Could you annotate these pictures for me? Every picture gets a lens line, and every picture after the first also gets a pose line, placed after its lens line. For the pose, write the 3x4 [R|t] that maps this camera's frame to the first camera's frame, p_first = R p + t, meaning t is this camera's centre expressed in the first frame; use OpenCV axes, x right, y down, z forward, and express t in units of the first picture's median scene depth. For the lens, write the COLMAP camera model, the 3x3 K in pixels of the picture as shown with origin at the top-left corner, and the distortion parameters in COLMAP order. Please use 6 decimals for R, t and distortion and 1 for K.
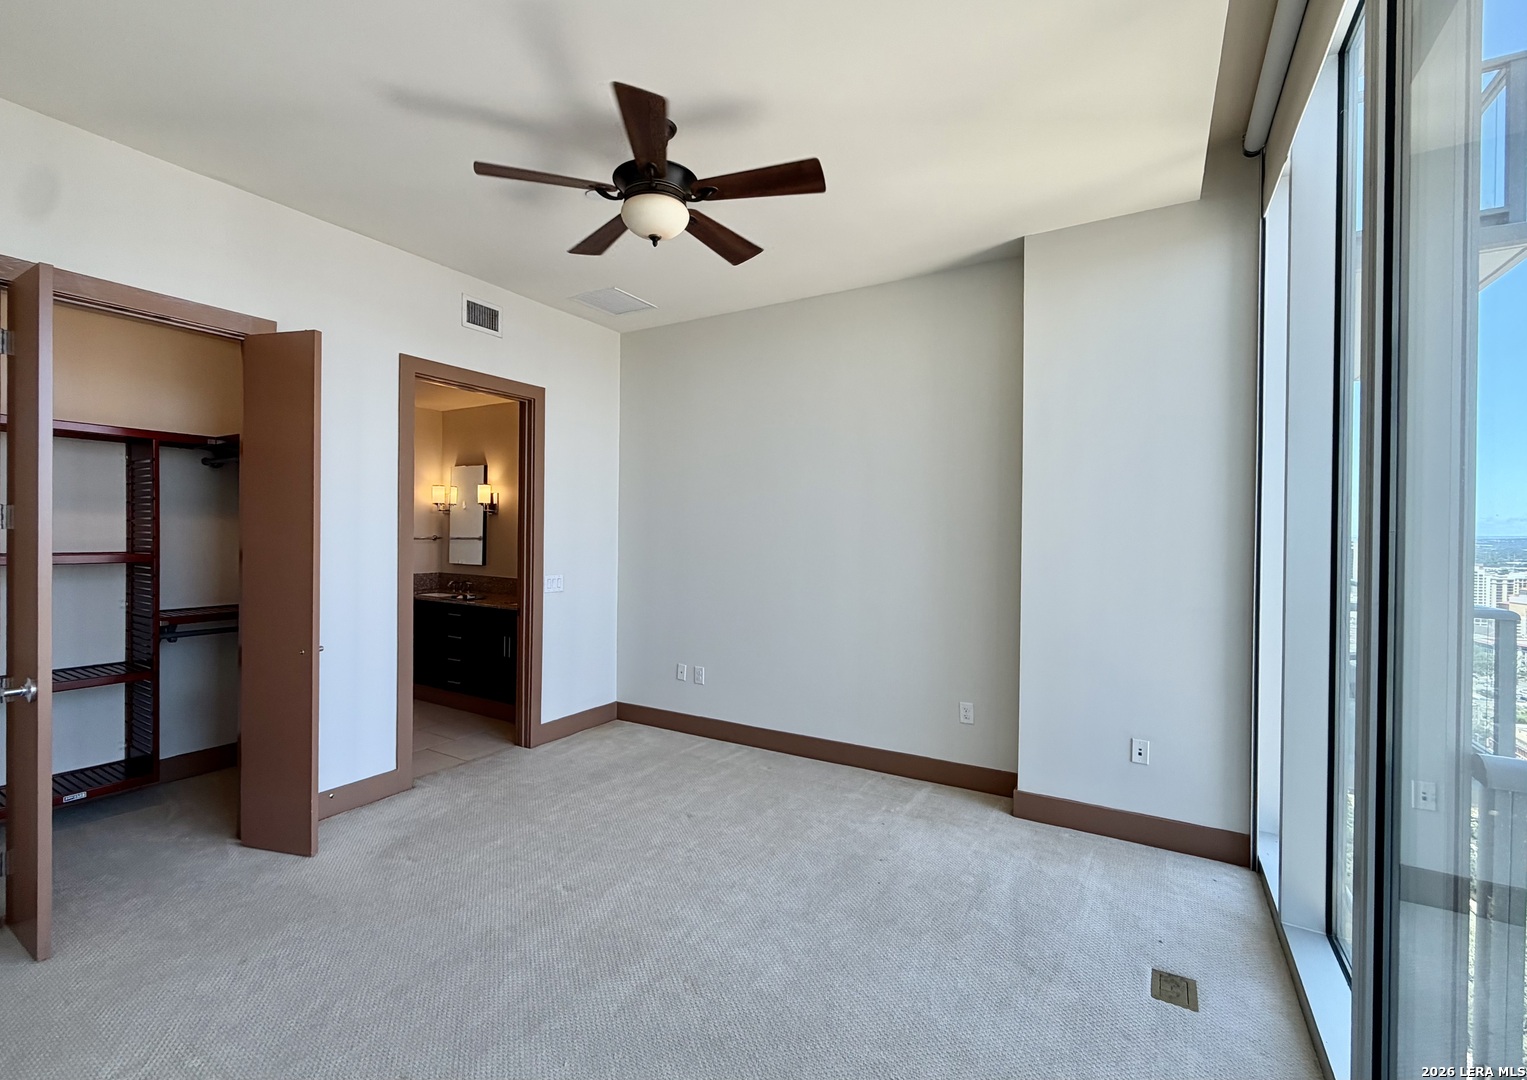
lens RADIAL K [[672.2, 0, 763.5], [0, 672.2, 540.0], [0, 0, 1]] dist [0.000082, -0.000017]
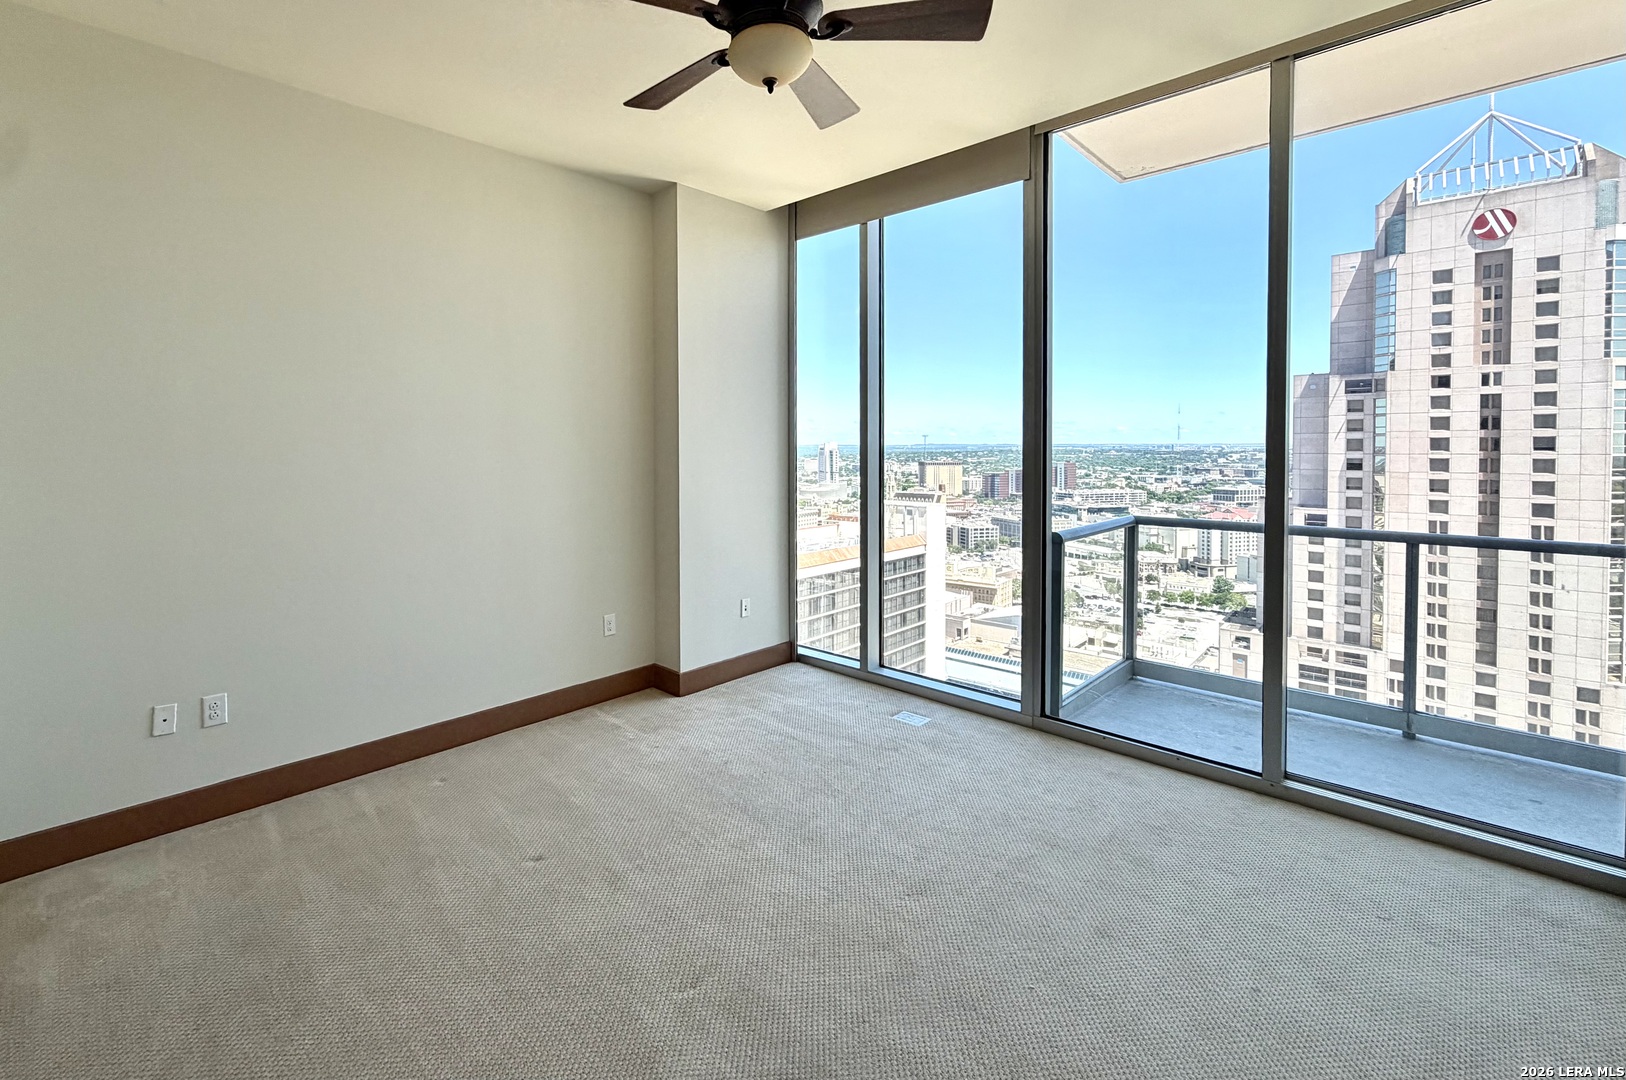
lens RADIAL K [[680.0, 0, 741.0], [0, 680.0, 465.5], [0, 0, 1]] dist [-0.000133, -0.000065]
pose [[0.279257, -0.032025, 0.959682, -0.668645], [0.022225, 0.999392, 0.026883, -0.007730], [-0.959959, 0.013822, 0.279799, 0.559377]]
